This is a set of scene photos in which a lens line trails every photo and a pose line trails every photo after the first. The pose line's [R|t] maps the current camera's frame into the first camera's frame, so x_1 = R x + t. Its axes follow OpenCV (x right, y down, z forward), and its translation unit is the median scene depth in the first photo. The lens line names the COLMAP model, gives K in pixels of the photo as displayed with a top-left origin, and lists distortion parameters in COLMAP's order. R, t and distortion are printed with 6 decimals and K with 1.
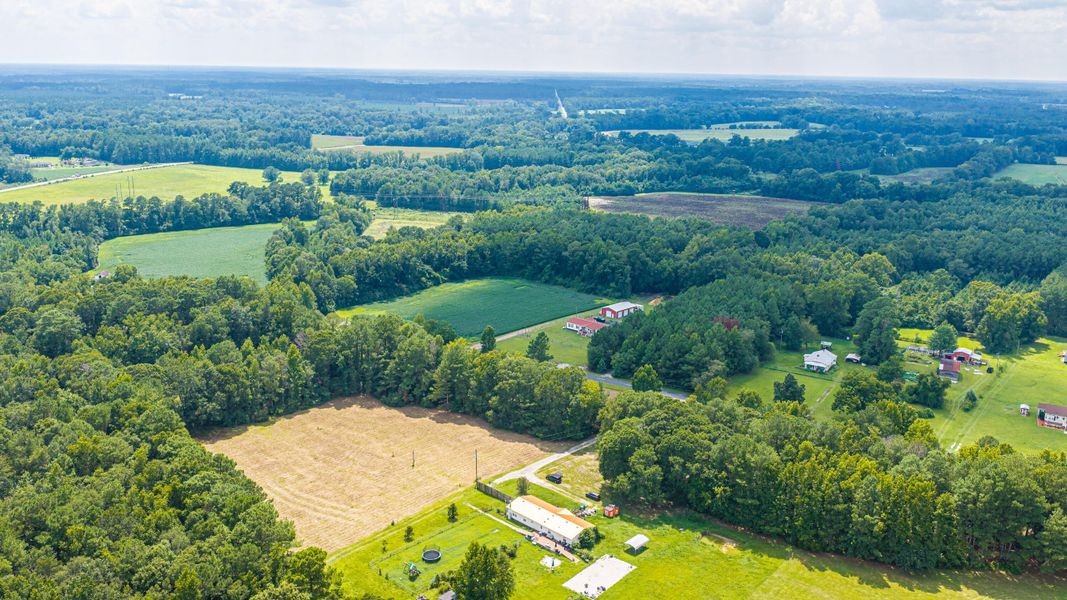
lens RADIAL K [[882.3, 0, 536.1], [0, 882.3, 299.8], [0, 0, 1]] dist [0.027774, -0.061473]
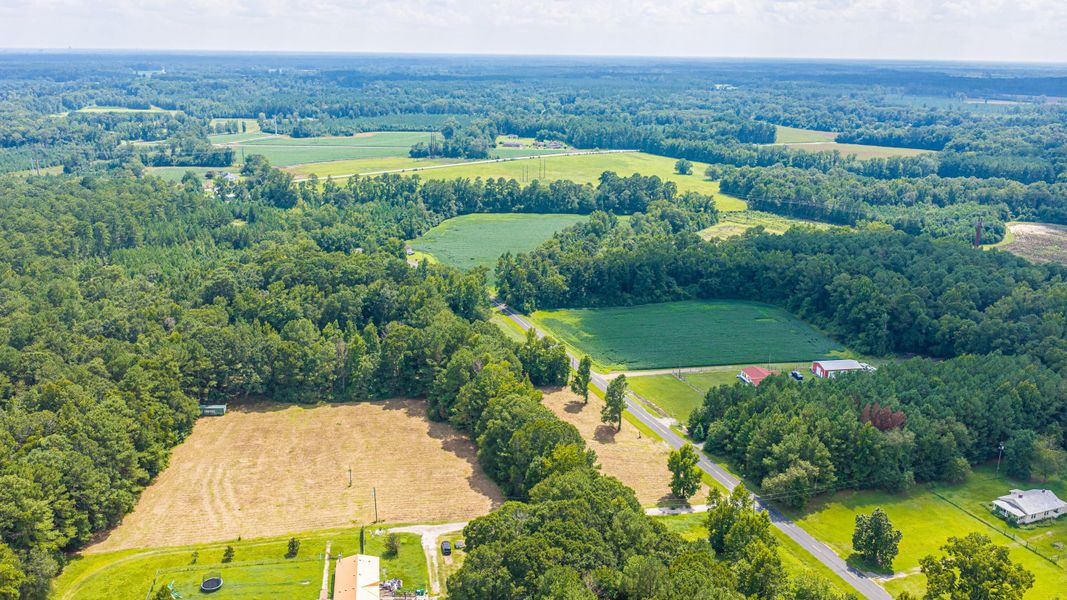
lens RADIAL K [[882.3, 0, 533.4], [0, 882.3, 292.0], [0, 0, 1]] dist [0.027774, -0.061473]
pose [[0.805113, 0.149773, -0.573899, 0.226004], [-0.149930, 0.987560, 0.047393, -0.037066], [0.573858, 0.047888, 0.817553, 0.152933]]
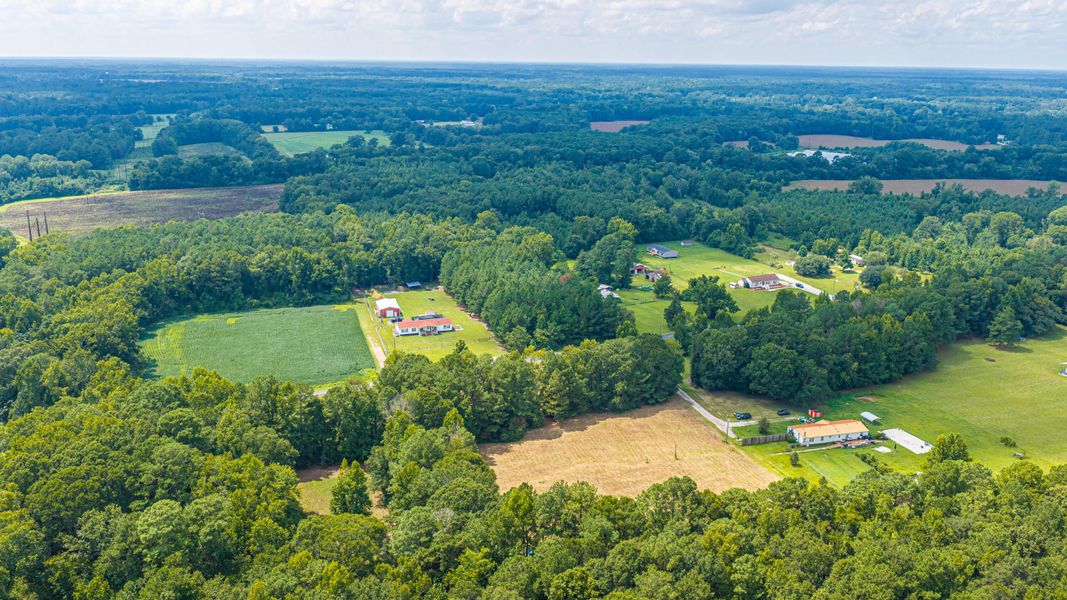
lens RADIAL K [[882.3, 0, 535.4], [0, 882.3, 301.7], [0, 0, 1]] dist [0.027774, -0.061473]
pose [[0.506792, -0.239752, 0.828059, -0.441795], [0.216690, 0.965137, 0.146822, -0.072330], [-0.834390, 0.105024, 0.541075, 0.252988]]
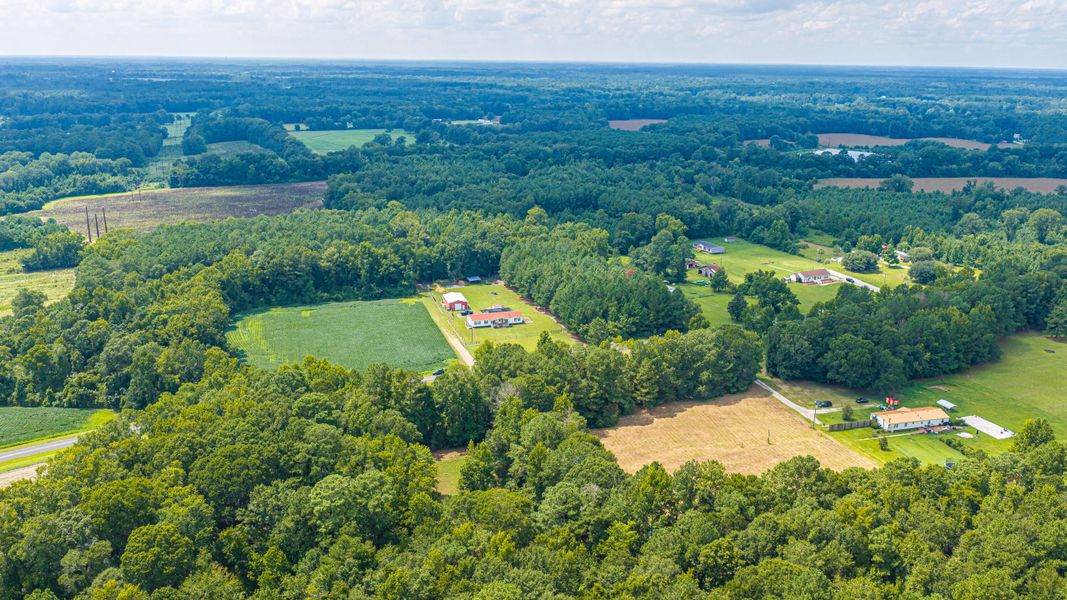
lens RADIAL K [[882.3, 0, 535.5], [0, 882.3, 301.7], [0, 0, 1]] dist [0.027774, -0.061473]
pose [[0.506700, -0.240424, 0.827920, -0.483505], [0.216128, 0.965085, 0.147983, -0.081947], [-0.834592, 0.103954, 0.540971, 0.286123]]
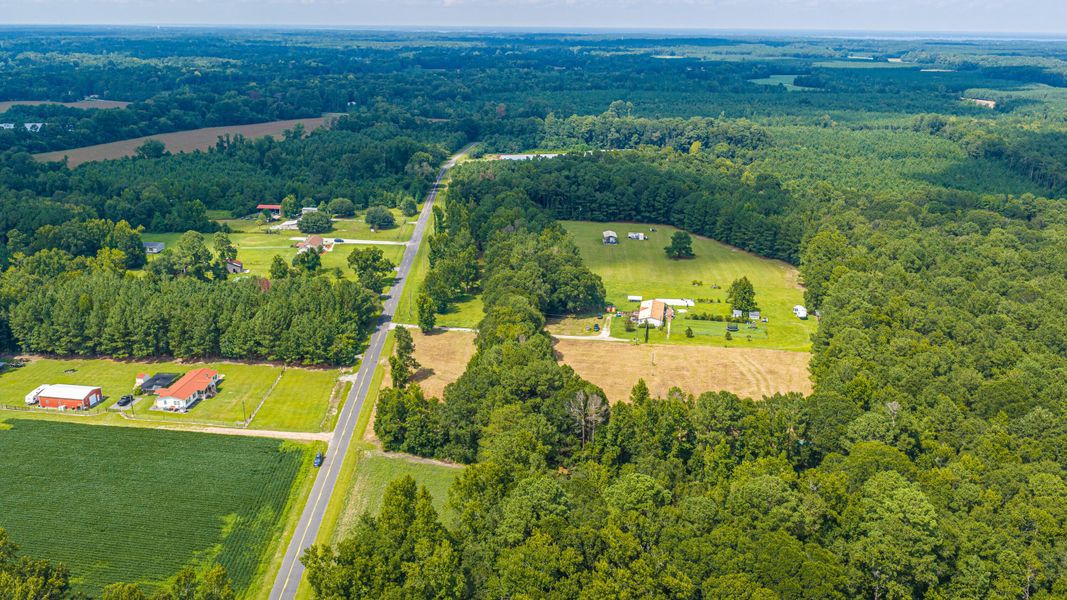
lens RADIAL K [[882.3, 0, 532.8], [0, 882.3, 297.2], [0, 0, 1]] dist [0.027774, -0.061473]
pose [[-0.558237, -0.266817, 0.785608, -0.417453], [0.195226, 0.878051, 0.436937, -0.192109], [-0.806386, 0.397286, -0.438071, 0.708086]]
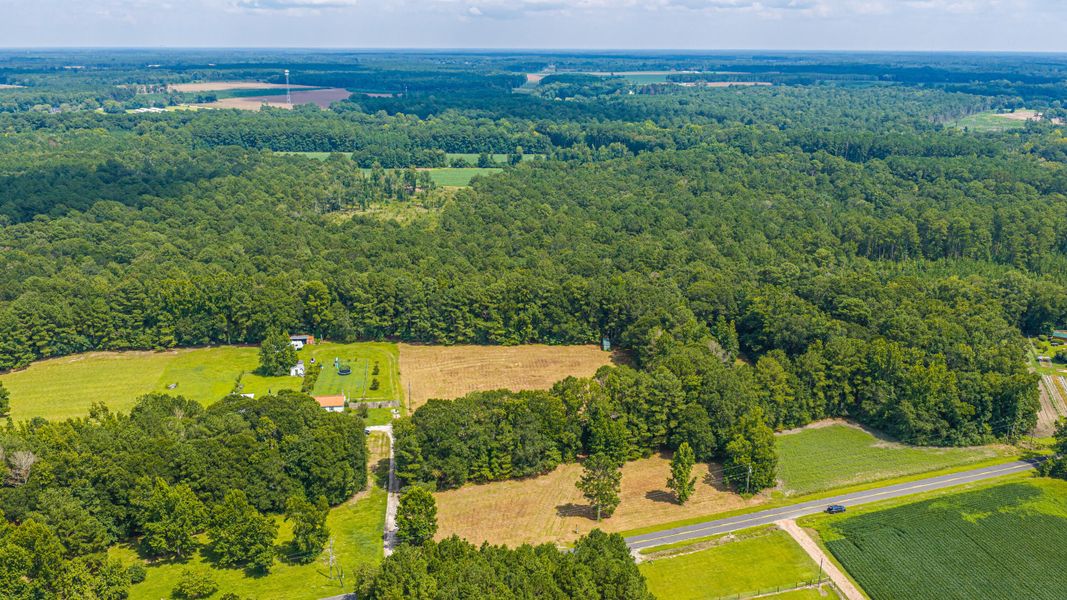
lens RADIAL K [[882.3, 0, 532.2], [0, 882.3, 299.1], [0, 0, 1]] dist [0.027774, -0.061473]
pose [[-0.618189, 0.198713, -0.760497, 0.286212], [-0.215974, 0.887337, 0.407416, -0.178255], [0.755776, 0.416108, -0.505625, 0.696301]]
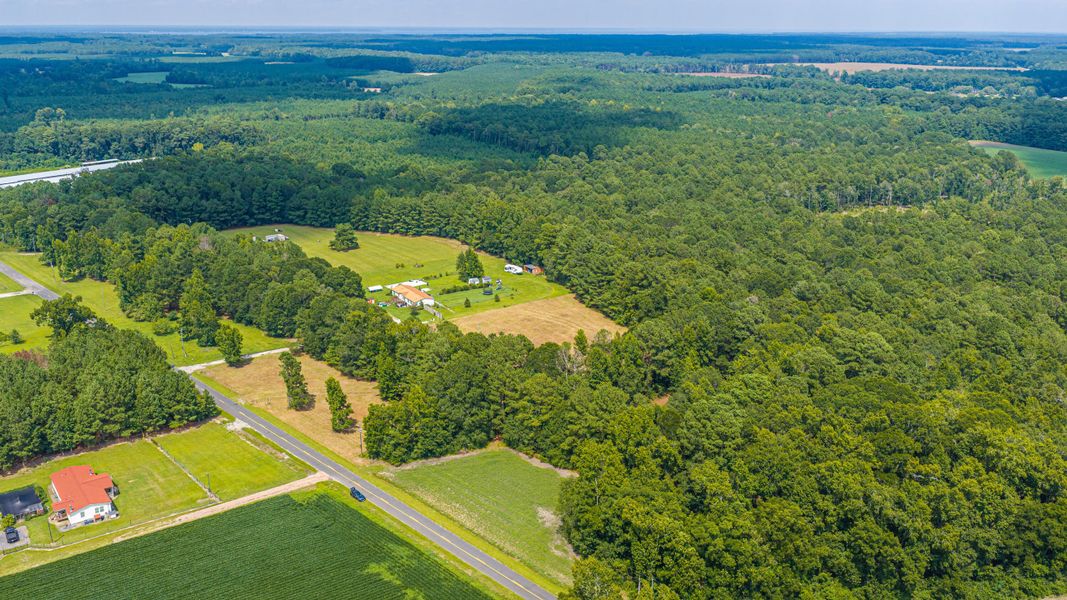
lens RADIAL K [[882.3, 0, 533.7], [0, 882.3, 297.4], [0, 0, 1]] dist [0.027774, -0.061473]
pose [[-0.974389, -0.088061, 0.206909, -0.209505], [0.035647, 0.848006, 0.528786, -0.235514], [-0.222025, 0.522619, -0.823149, 0.886731]]
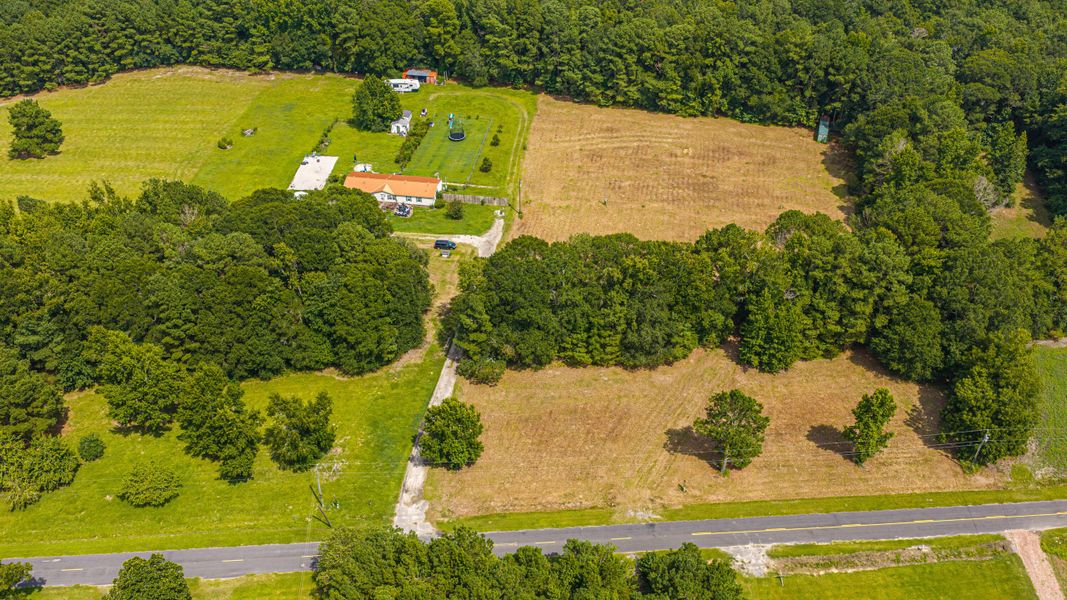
lens RADIAL K [[882.3, 0, 532.1], [0, 882.3, 301.0], [0, 0, 1]] dist [0.027774, -0.061473]
pose [[-0.812377, 0.341437, -0.472720, 0.149693], [-0.164526, 0.643516, 0.747541, -0.159414], [0.559441, 0.685060, -0.466603, 0.621255]]
